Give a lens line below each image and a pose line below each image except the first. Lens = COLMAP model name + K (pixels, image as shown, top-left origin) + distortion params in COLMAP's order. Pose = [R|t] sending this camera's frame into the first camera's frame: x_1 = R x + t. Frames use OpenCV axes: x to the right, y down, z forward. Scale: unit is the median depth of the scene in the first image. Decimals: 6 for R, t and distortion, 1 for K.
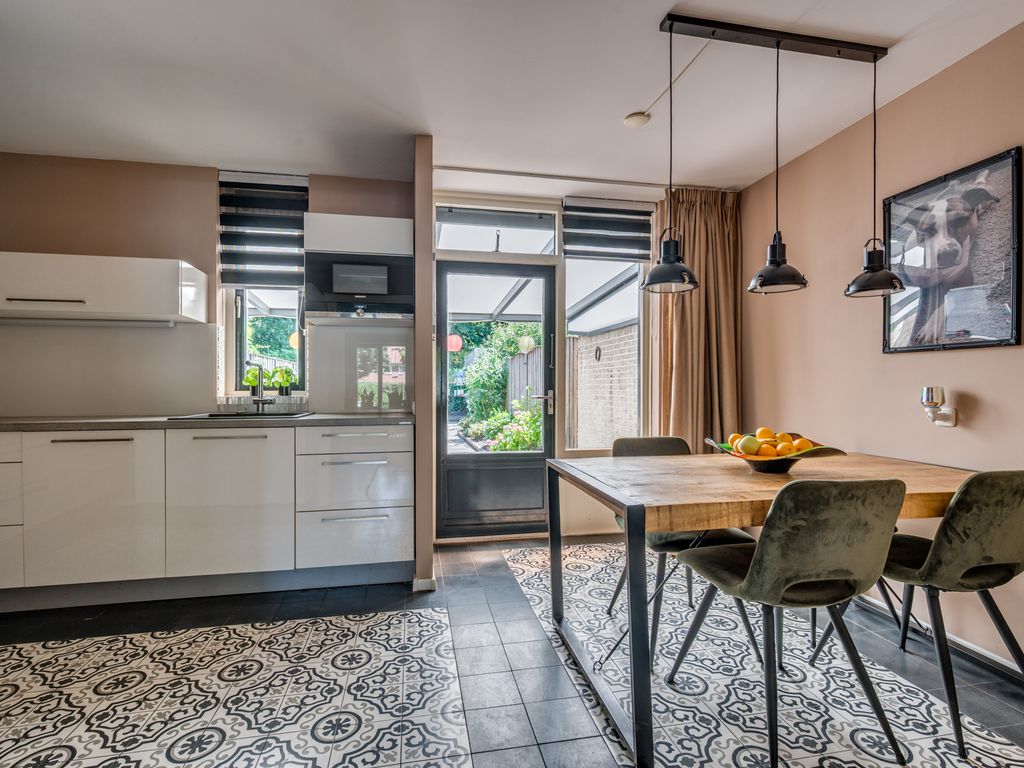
lens RADIAL K [[496.3, 0, 512.5], [0, 496.3, 384.4], [0, 0, 1]] dist [-0.003016, -0.000833]
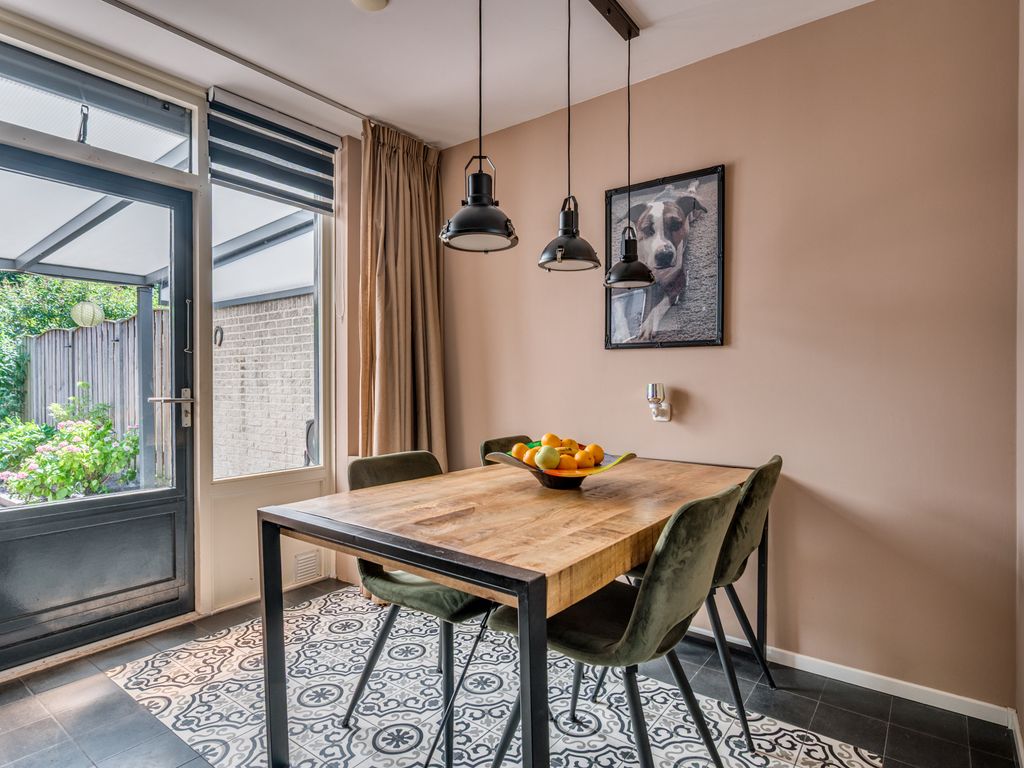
lens RADIAL K [[570.6, 0, 510.3], [0, 570.6, 386.1], [0, 0, 1]] dist [-0.003021, 0.000170]
pose [[0.751280, -0.005172, 0.659963, -0.097340], [-0.003151, 0.999930, 0.011423, -0.000986], [-0.659976, -0.010661, 0.751211, 0.199799]]
